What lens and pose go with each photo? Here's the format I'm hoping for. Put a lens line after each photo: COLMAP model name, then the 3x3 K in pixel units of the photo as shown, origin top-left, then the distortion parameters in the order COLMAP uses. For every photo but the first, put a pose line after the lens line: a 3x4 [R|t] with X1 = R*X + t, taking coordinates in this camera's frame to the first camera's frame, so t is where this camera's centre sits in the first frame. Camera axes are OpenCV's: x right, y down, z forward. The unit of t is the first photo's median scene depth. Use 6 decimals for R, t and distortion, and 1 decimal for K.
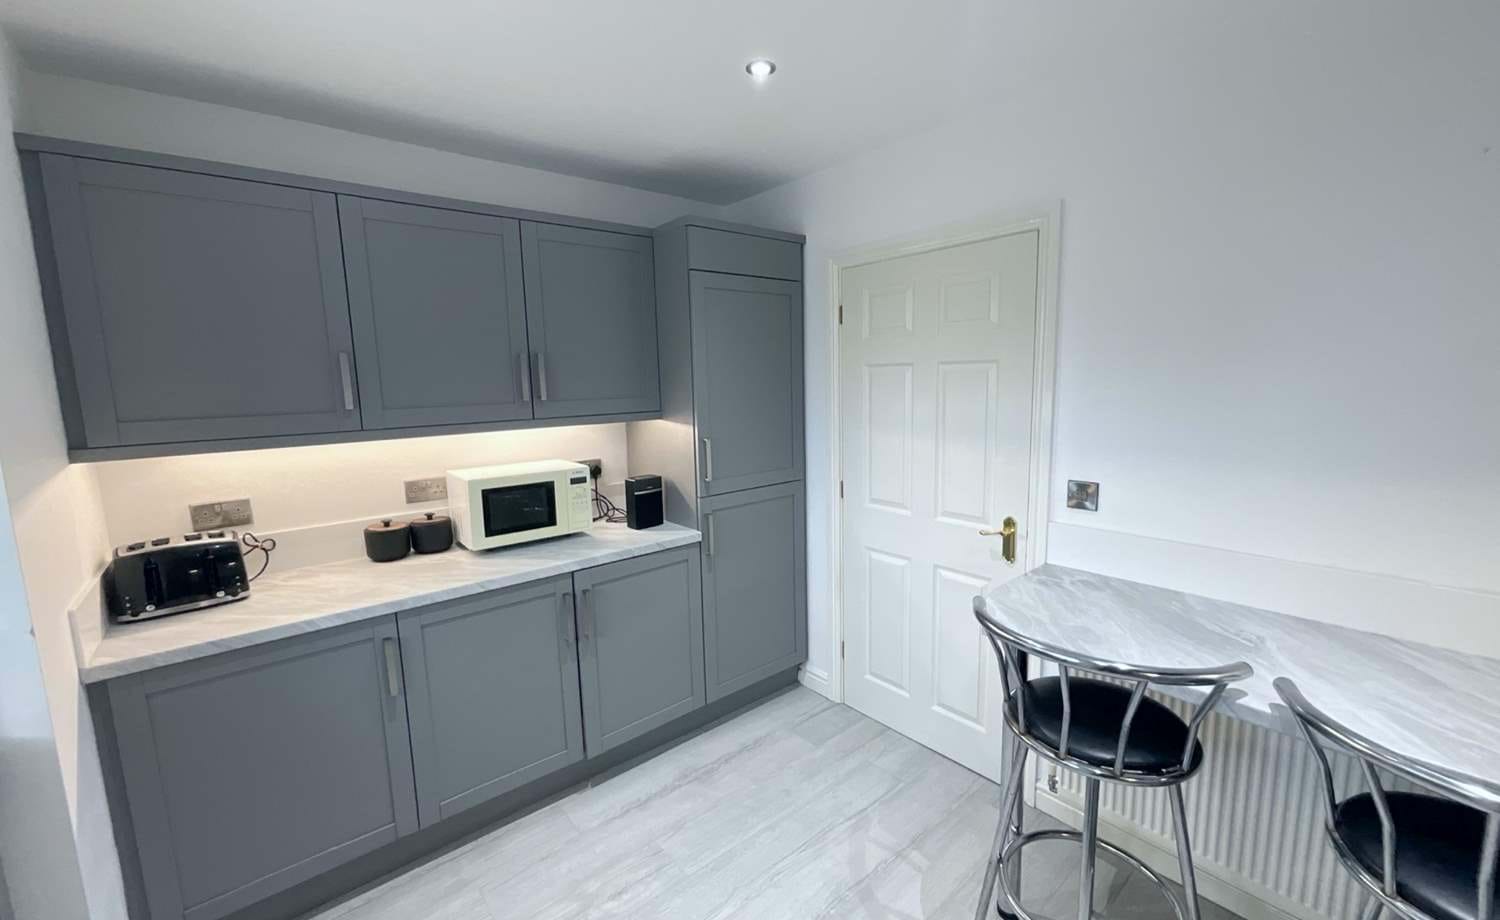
lens RADIAL K [[603.2, 0, 747.6], [0, 603.2, 459.9], [0, 0, 1]] dist [-0.006592, 0.000988]
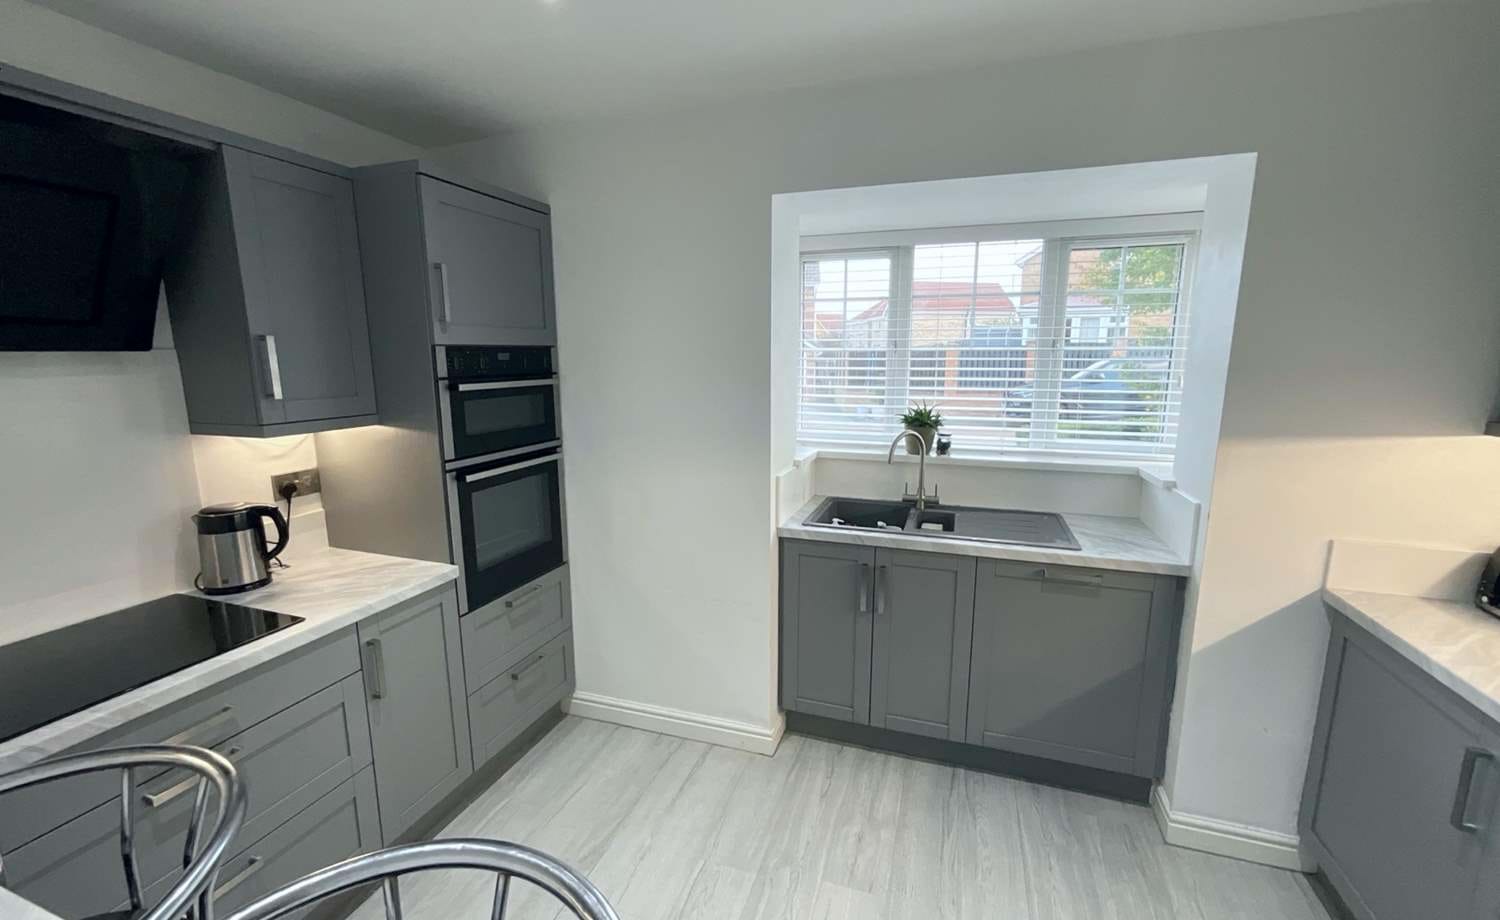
lens RADIAL K [[603.2, 0, 755.6], [0, 603.2, 461.4], [0, 0, 1]] dist [-0.006592, 0.000988]
pose [[-0.861370, 0.113257, -0.495192, 0.308975], [-0.045964, 0.953453, 0.298019, -0.137031], [0.505894, 0.279466, -0.816070, 0.858427]]
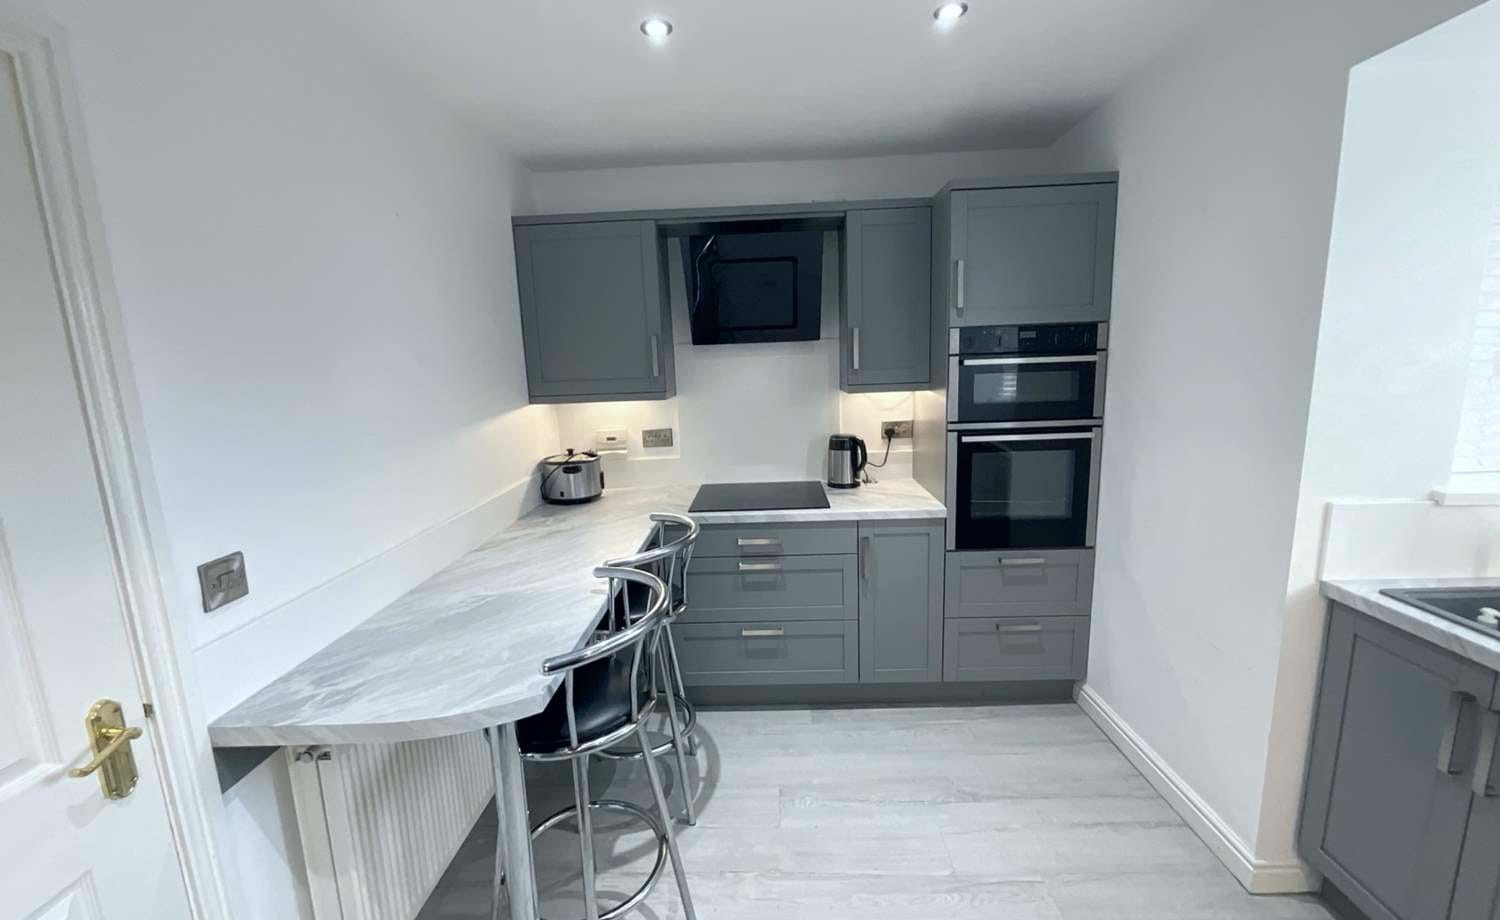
lens RADIAL K [[603.2, 0, 746.9], [0, 603.2, 457.6], [0, 0, 1]] dist [-0.006592, 0.000988]
pose [[-0.742802, -0.063451, 0.666498, -0.199884], [0.144247, 0.956952, 0.251864, -0.119665], [-0.653787, 0.283225, -0.701673, 0.931158]]
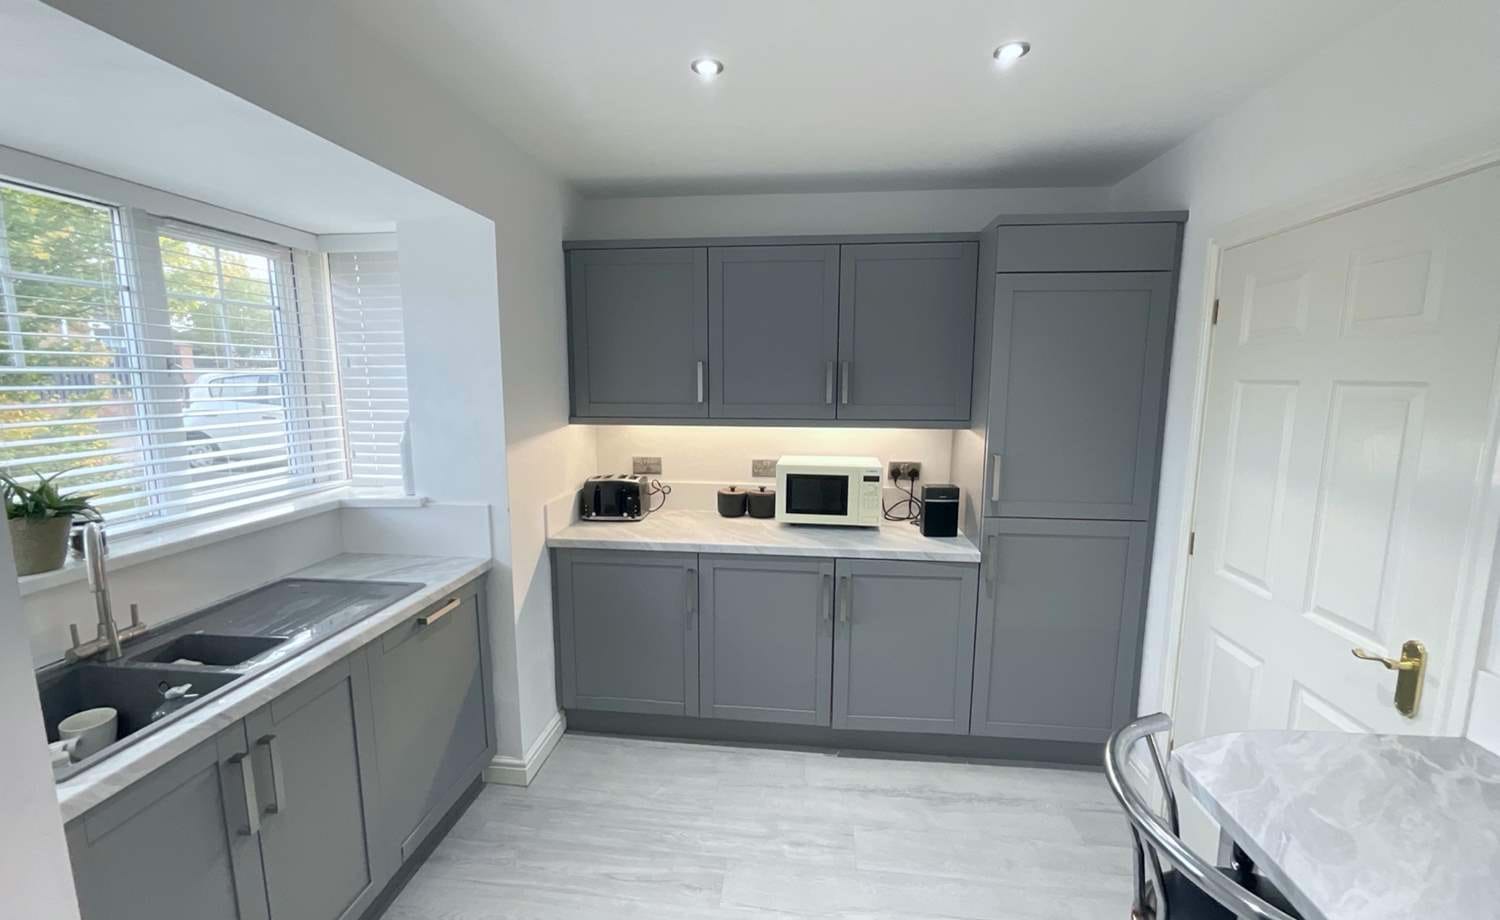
lens RADIAL K [[603.2, 0, 756.8], [0, 603.2, 459.7], [0, 0, 1]] dist [-0.006592, 0.000988]
pose [[0.698352, 0.125906, -0.704594, 0.368206], [-0.119898, 0.991075, 0.058263, -0.042354], [0.705641, 0.043791, 0.707215, 0.097261]]
